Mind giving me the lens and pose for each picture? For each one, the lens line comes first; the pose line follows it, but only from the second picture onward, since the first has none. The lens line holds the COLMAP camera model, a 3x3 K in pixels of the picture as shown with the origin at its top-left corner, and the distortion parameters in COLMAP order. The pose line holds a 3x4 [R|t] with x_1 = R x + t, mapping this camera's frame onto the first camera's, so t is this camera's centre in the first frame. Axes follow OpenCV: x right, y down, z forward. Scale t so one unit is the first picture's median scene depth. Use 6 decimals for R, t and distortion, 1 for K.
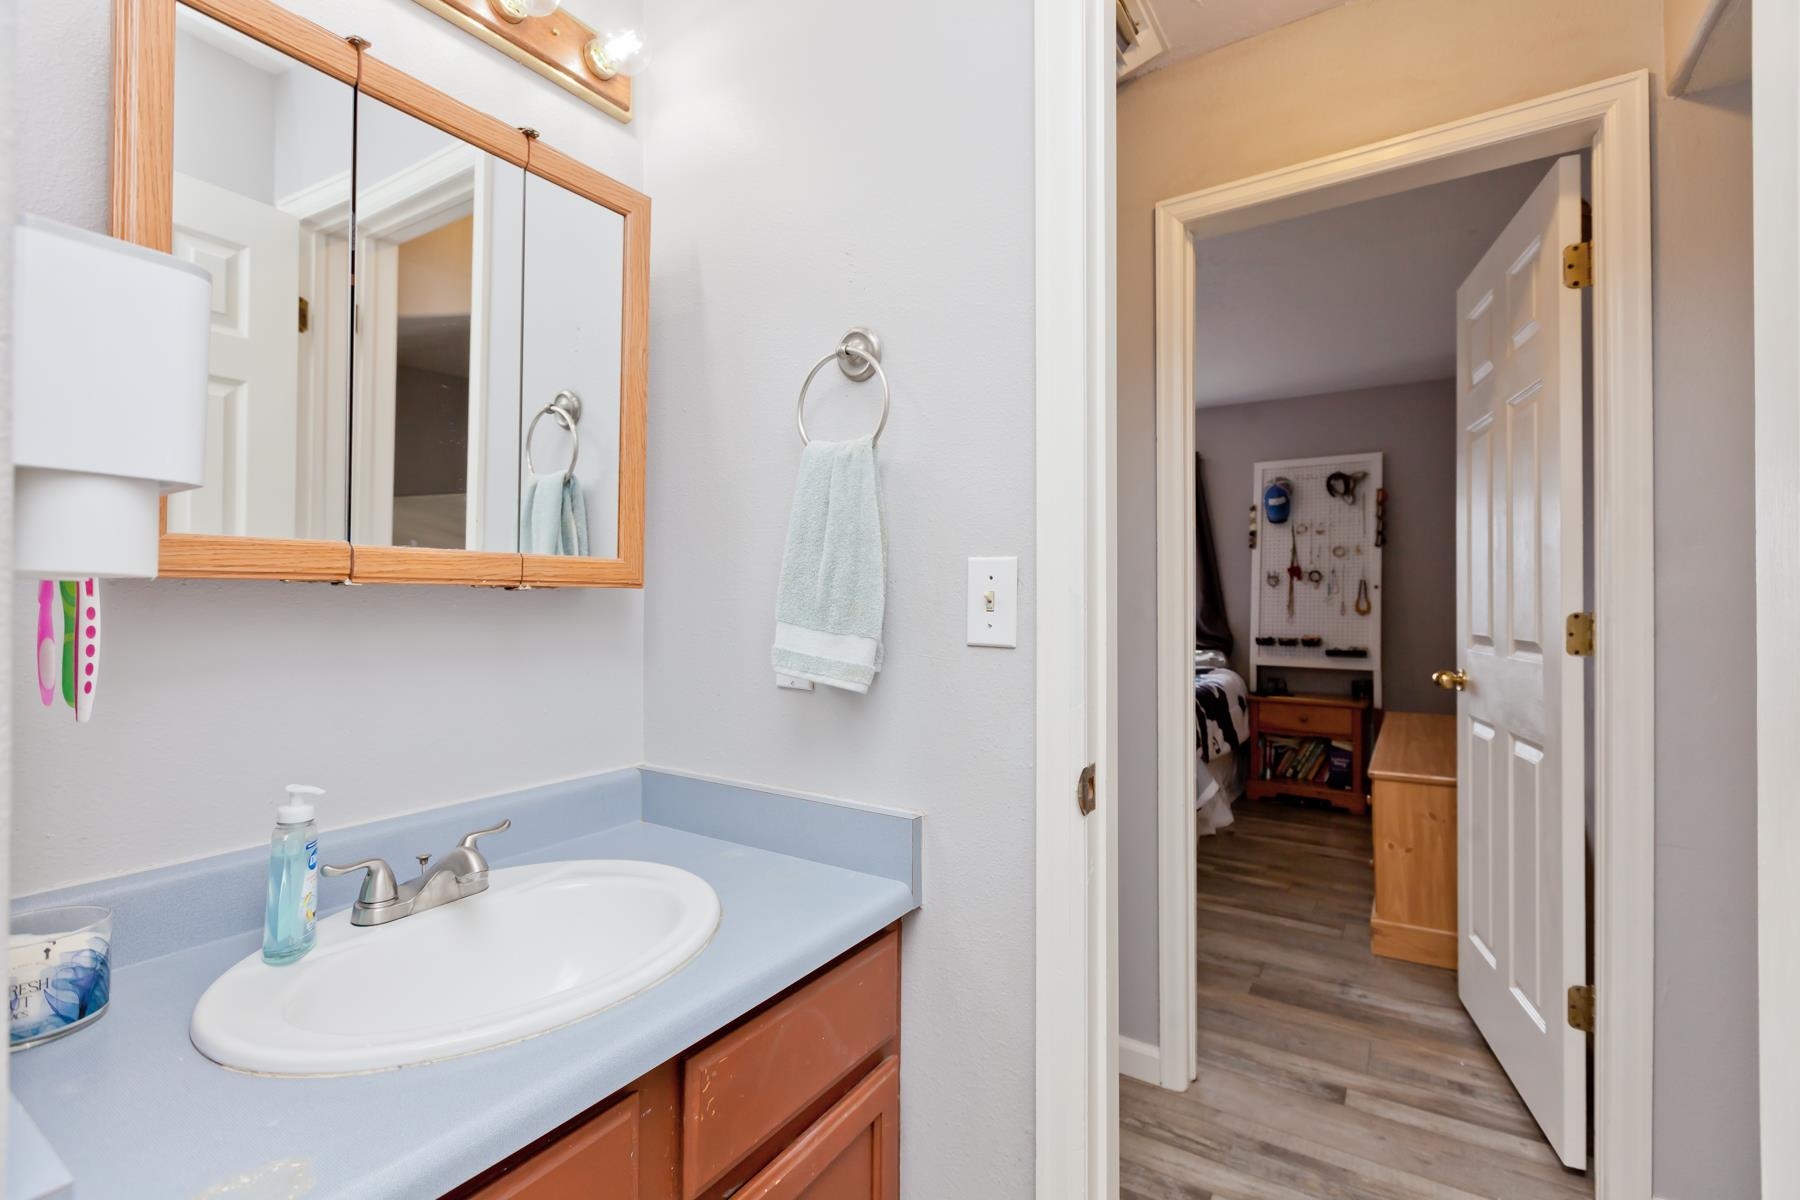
lens RADIAL K [[817.9, 0, 897.3], [0, 817.9, 596.0], [0, 0, 1]] dist [0.010157, -0.002692]
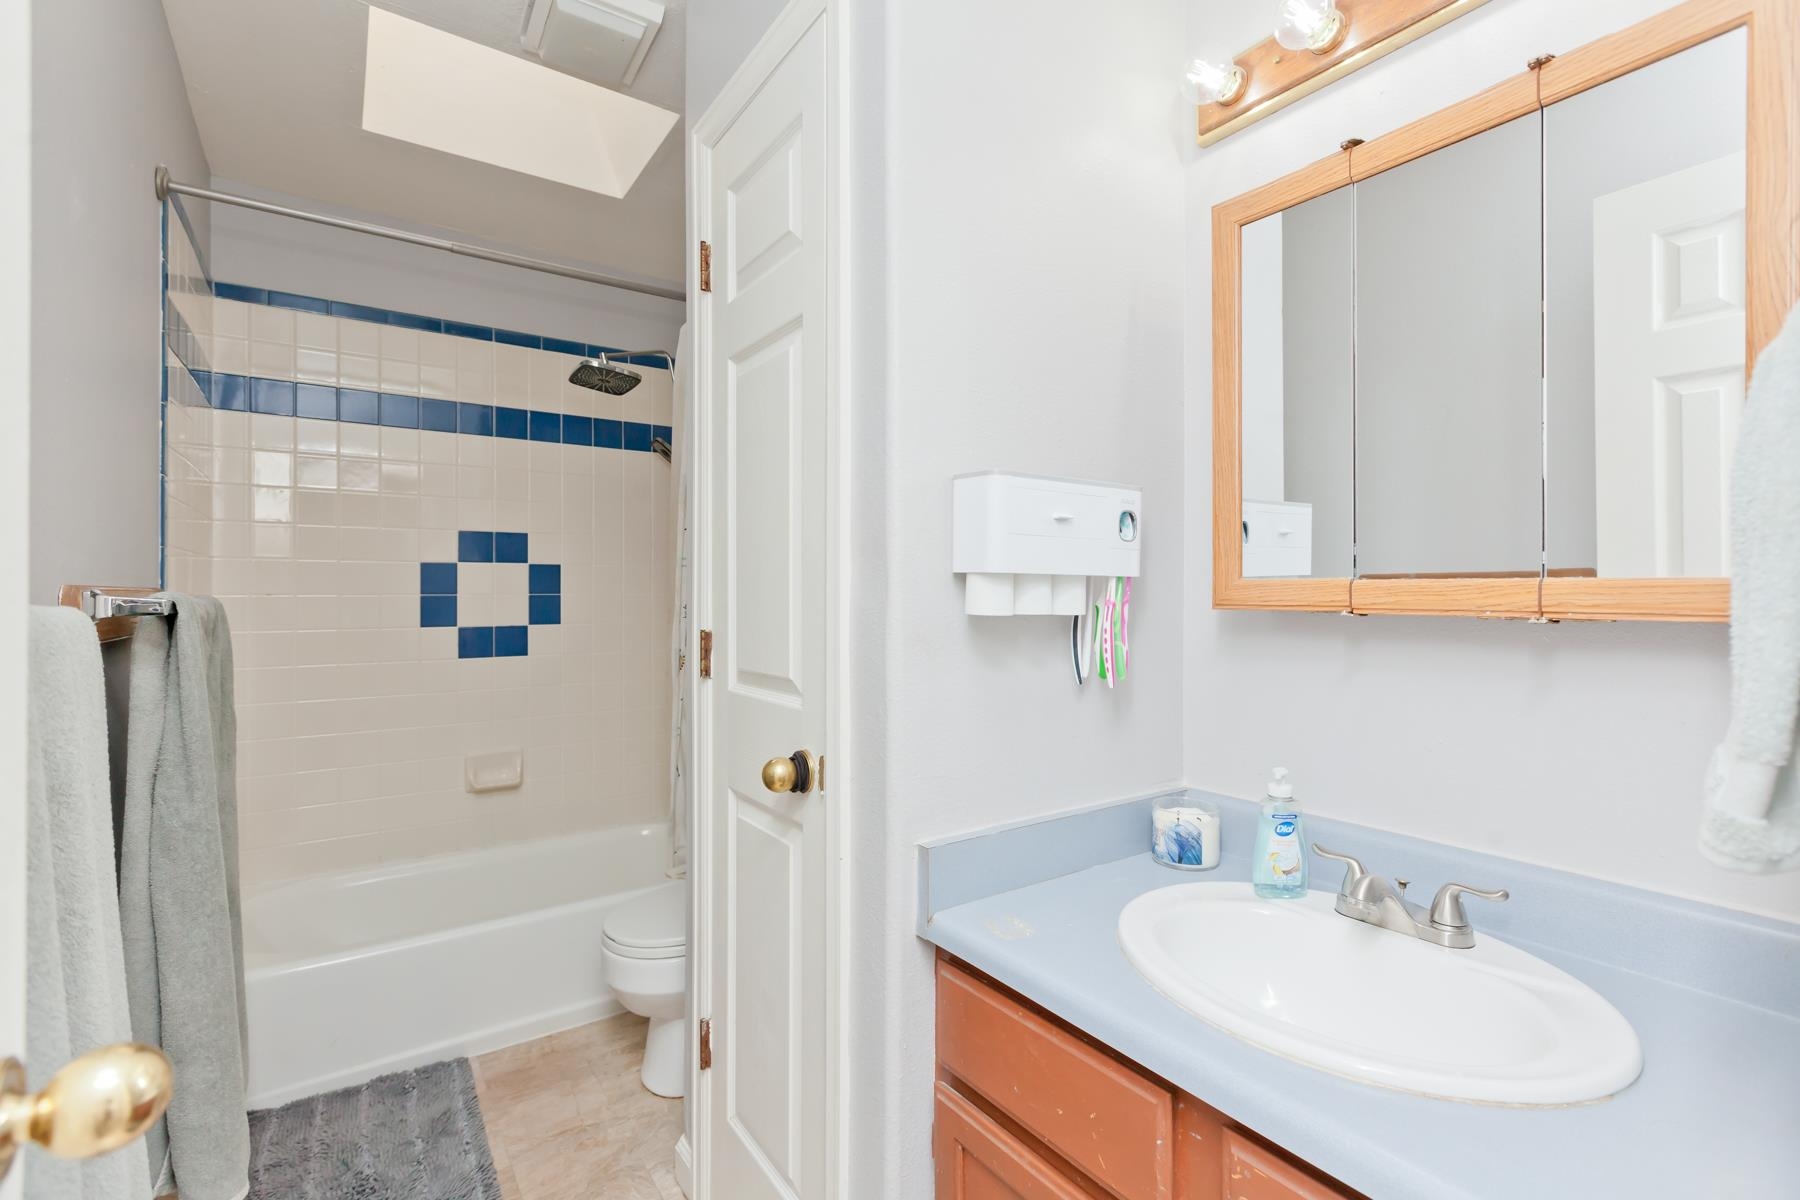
lens RADIAL K [[817.9, 0, 898.4], [0, 817.9, 589.1], [0, 0, 1]] dist [0.010157, -0.002692]
pose [[-0.380484, -0.002226, -0.924785, 0.651384], [0.006300, 0.999968, -0.004999, -0.048942], [0.924766, -0.007728, -0.380457, 0.855274]]
